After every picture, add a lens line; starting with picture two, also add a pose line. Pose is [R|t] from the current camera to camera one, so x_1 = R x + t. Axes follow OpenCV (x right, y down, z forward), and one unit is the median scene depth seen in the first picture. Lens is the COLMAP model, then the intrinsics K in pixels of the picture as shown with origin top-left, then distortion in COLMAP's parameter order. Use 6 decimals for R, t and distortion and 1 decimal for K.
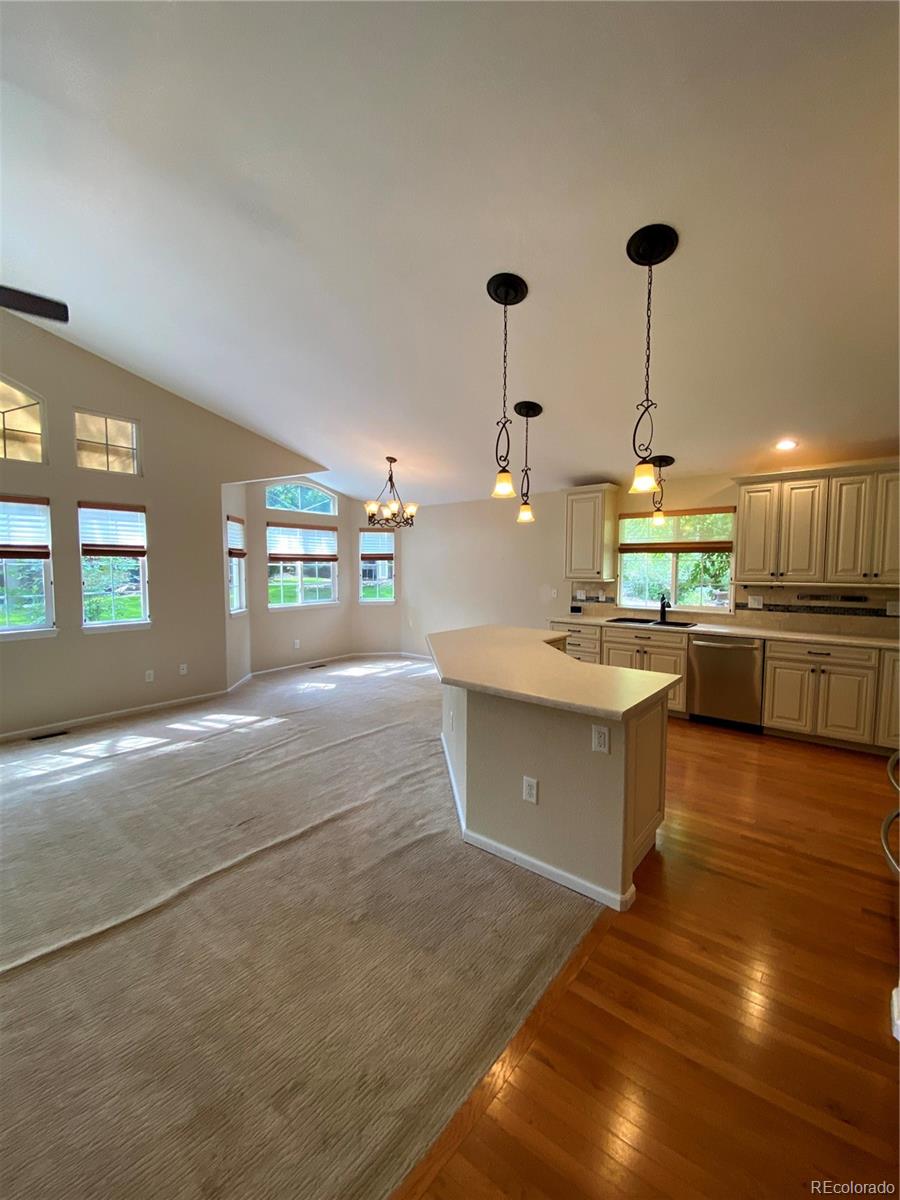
lens RADIAL K [[497.2, 0, 428.1], [0, 497.2, 599.0], [0, 0, 1]] dist [-0.001965, -0.010477]
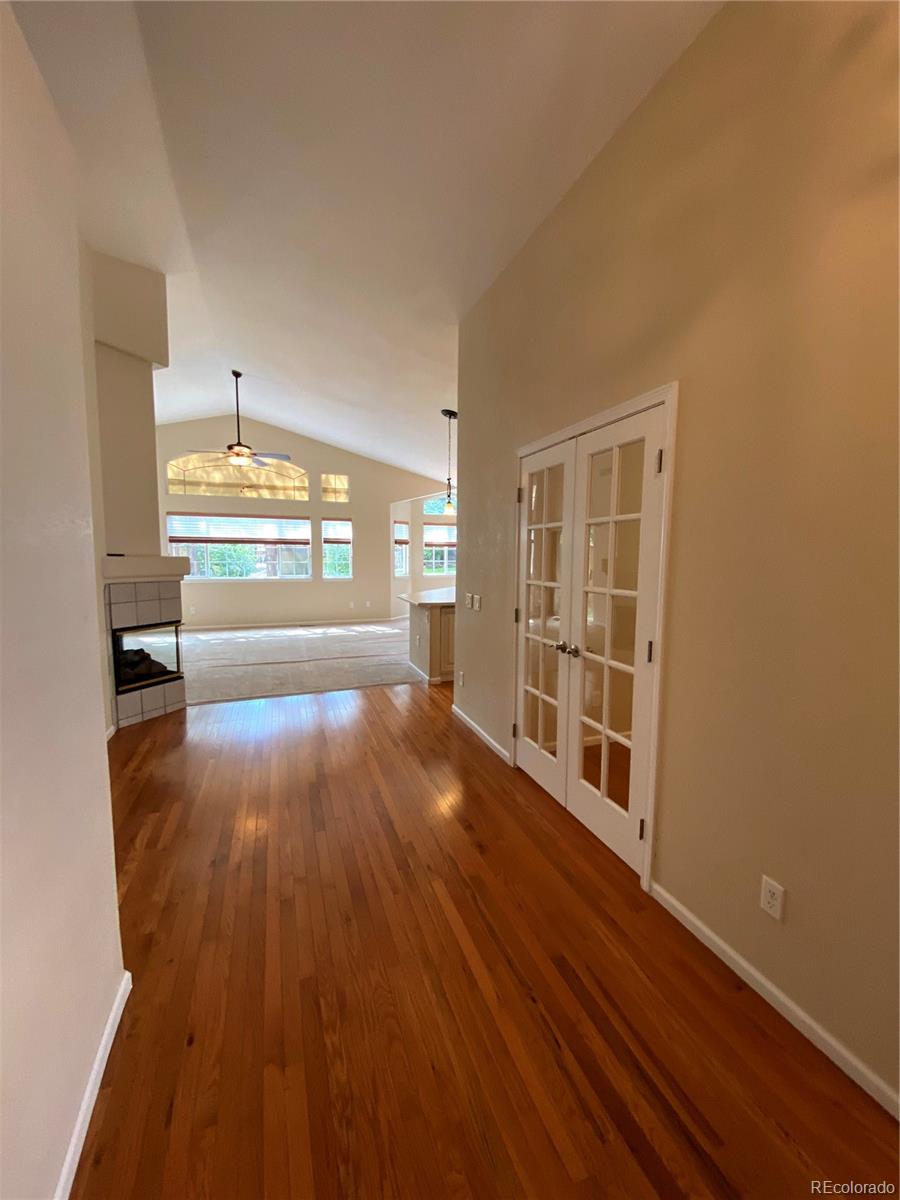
lens RADIAL K [[497.2, 0, 461.6], [0, 497.2, 602.0], [0, 0, 1]] dist [-0.001965, -0.010477]
pose [[0.877454, 0.060831, -0.475789, 0.791119], [-0.043626, 0.997935, 0.047135, 0.032679], [0.477674, -0.020602, 0.878296, -0.541594]]
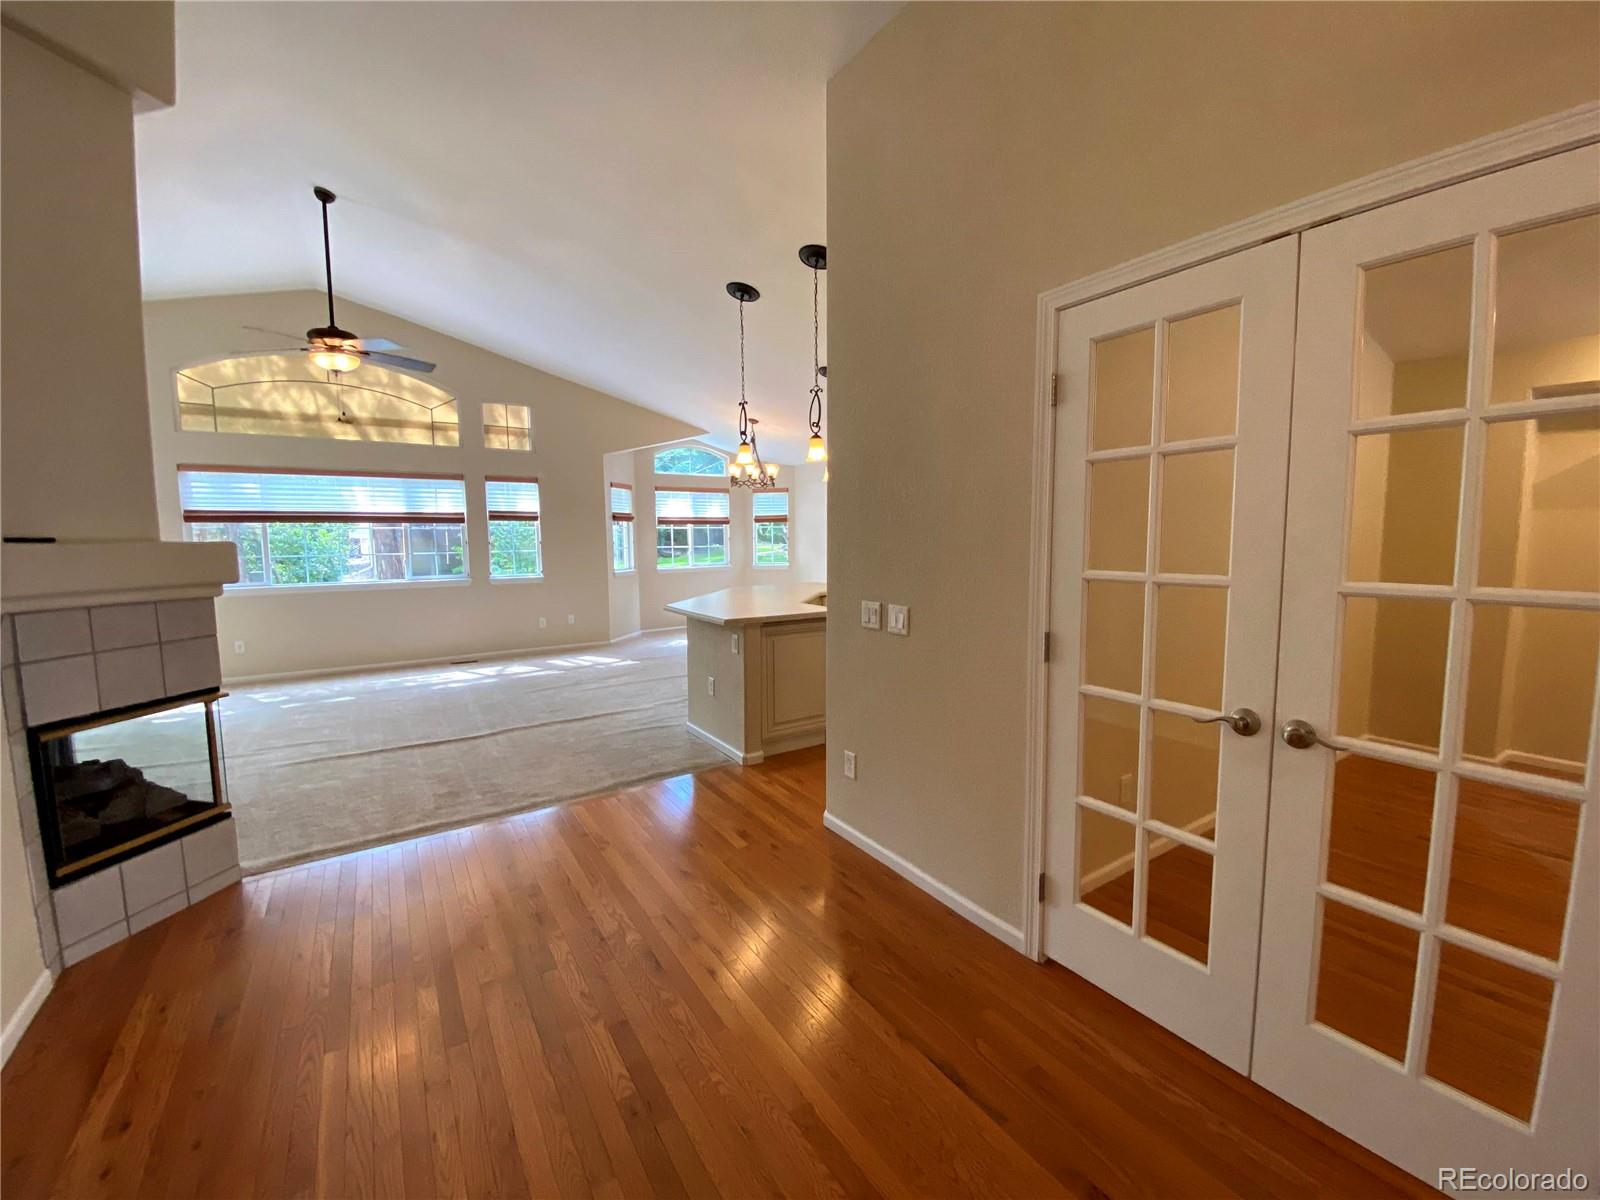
lens RADIAL K [[663.0, 0, 800.7], [0, 663.0, 596.3], [0, 0, 1]] dist [-0.001965, -0.010477]
pose [[0.961053, 0.021048, -0.275563, 0.479202], [-0.012570, 0.999393, 0.032496, 0.035512], [0.276080, -0.027766, 0.960734, -0.351621]]
